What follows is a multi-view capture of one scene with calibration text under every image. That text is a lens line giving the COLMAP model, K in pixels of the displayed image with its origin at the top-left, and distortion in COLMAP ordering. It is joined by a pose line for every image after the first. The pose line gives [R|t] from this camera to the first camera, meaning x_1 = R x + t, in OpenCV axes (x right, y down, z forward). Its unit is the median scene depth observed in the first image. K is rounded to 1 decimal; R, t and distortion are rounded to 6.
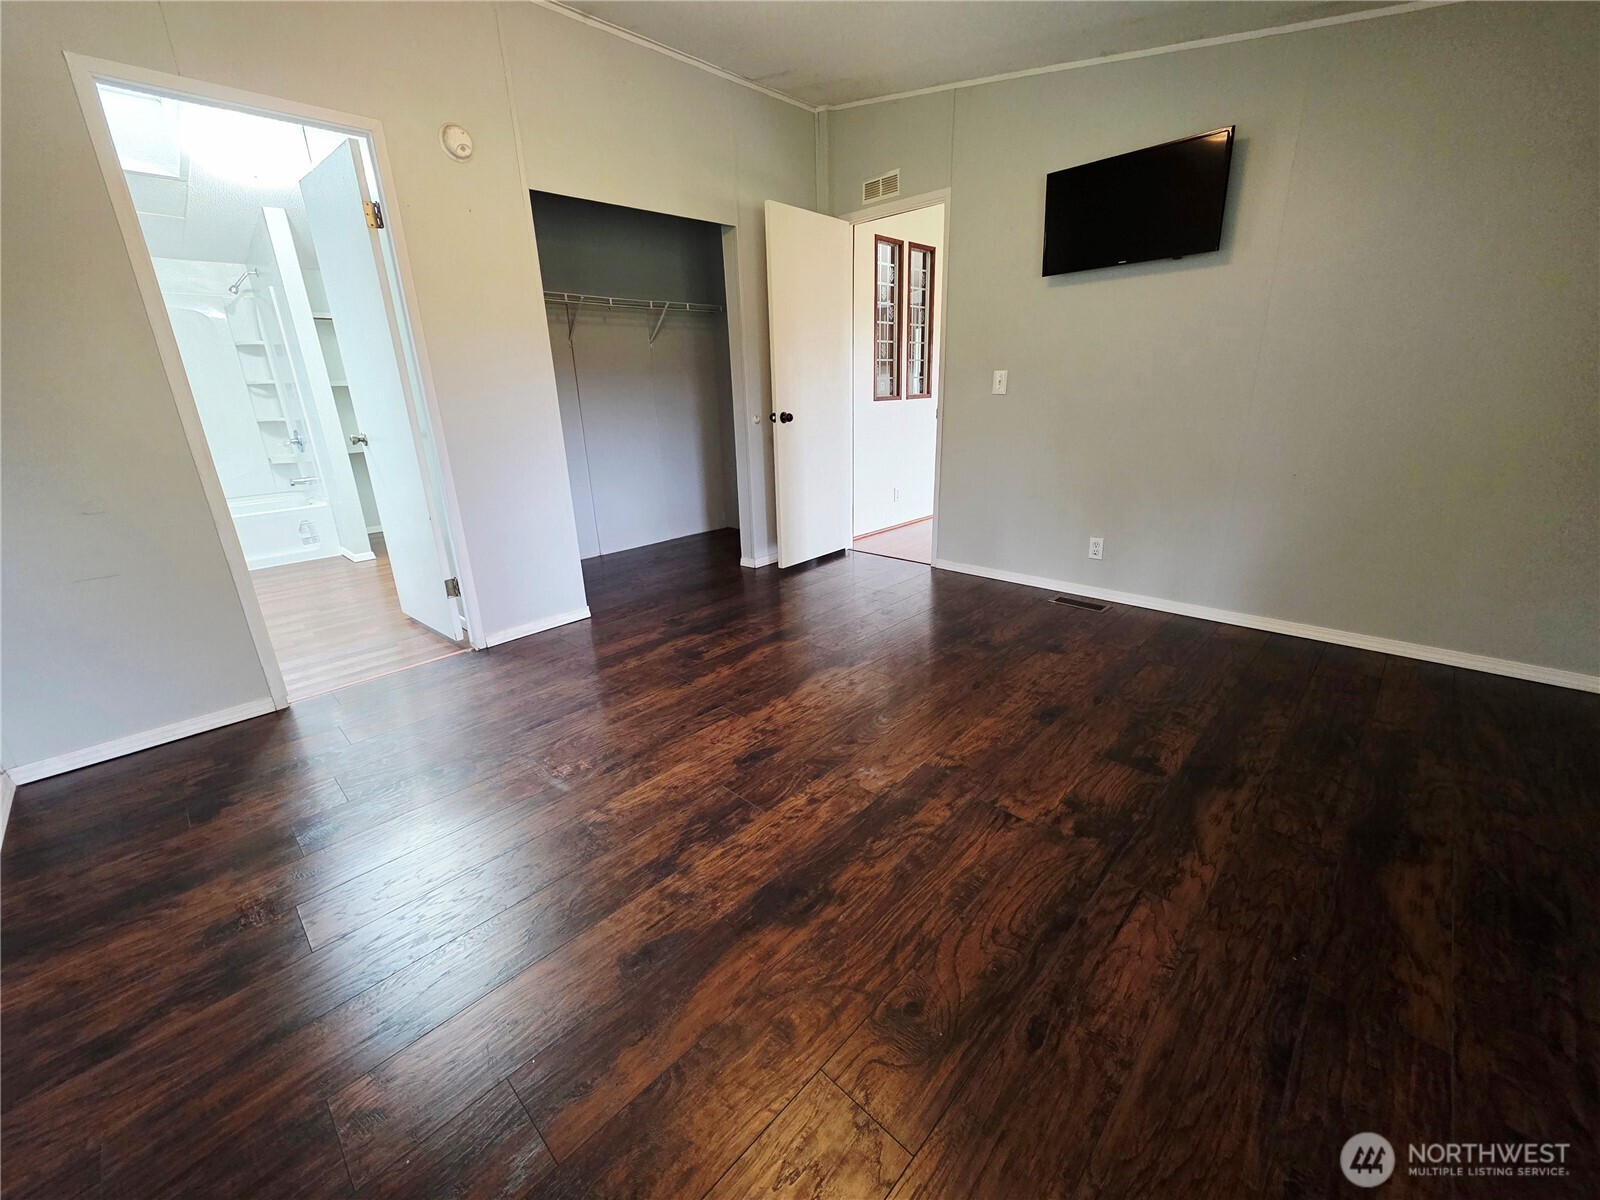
lens RADIAL K [[635.5, 0, 800.0], [0, 635.5, 600.0], [0, 0, 1]] dist [-0.001488, 0.000115]
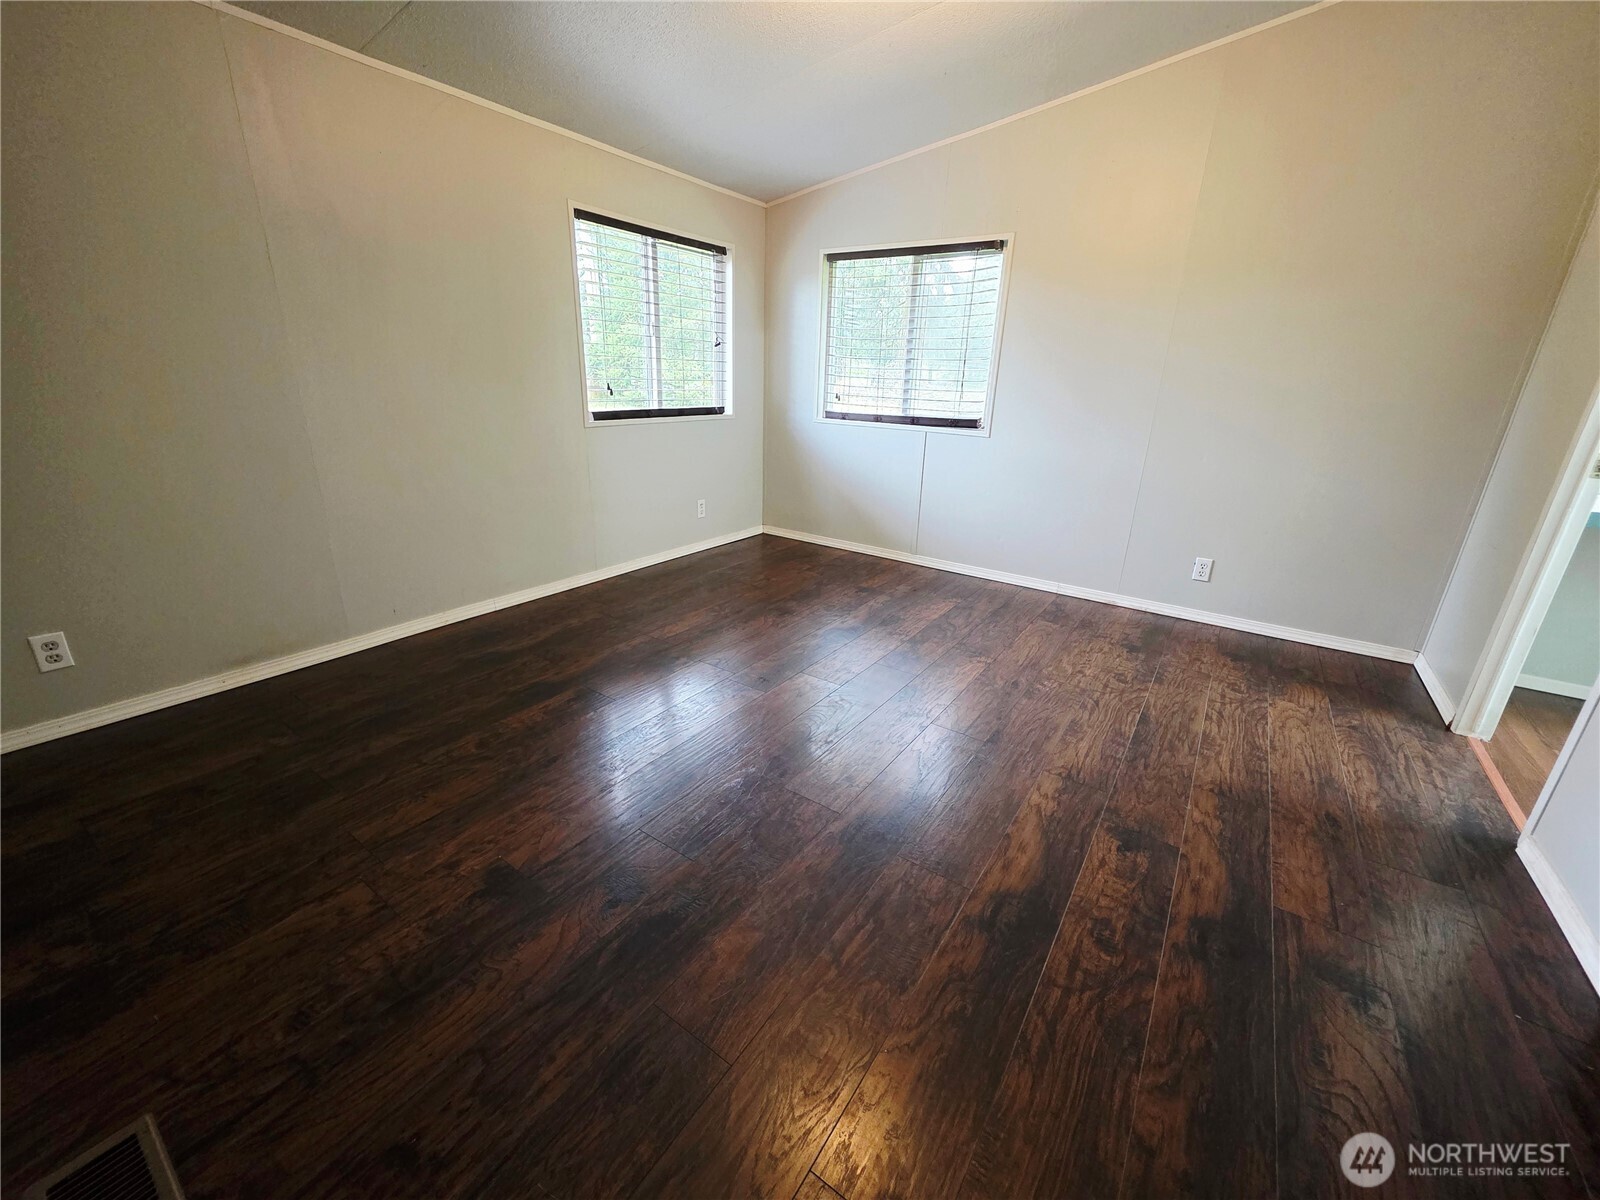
lens RADIAL K [[635.5, 0, 800.0], [0, 635.5, 600.0], [0, 0, 1]] dist [-0.001488, 0.000115]
pose [[-0.986859, 0.056365, -0.151431, 0.331822], [-0.049533, 0.786531, 0.615561, -0.680562], [0.153802, 0.614973, -0.773404, 1.989821]]
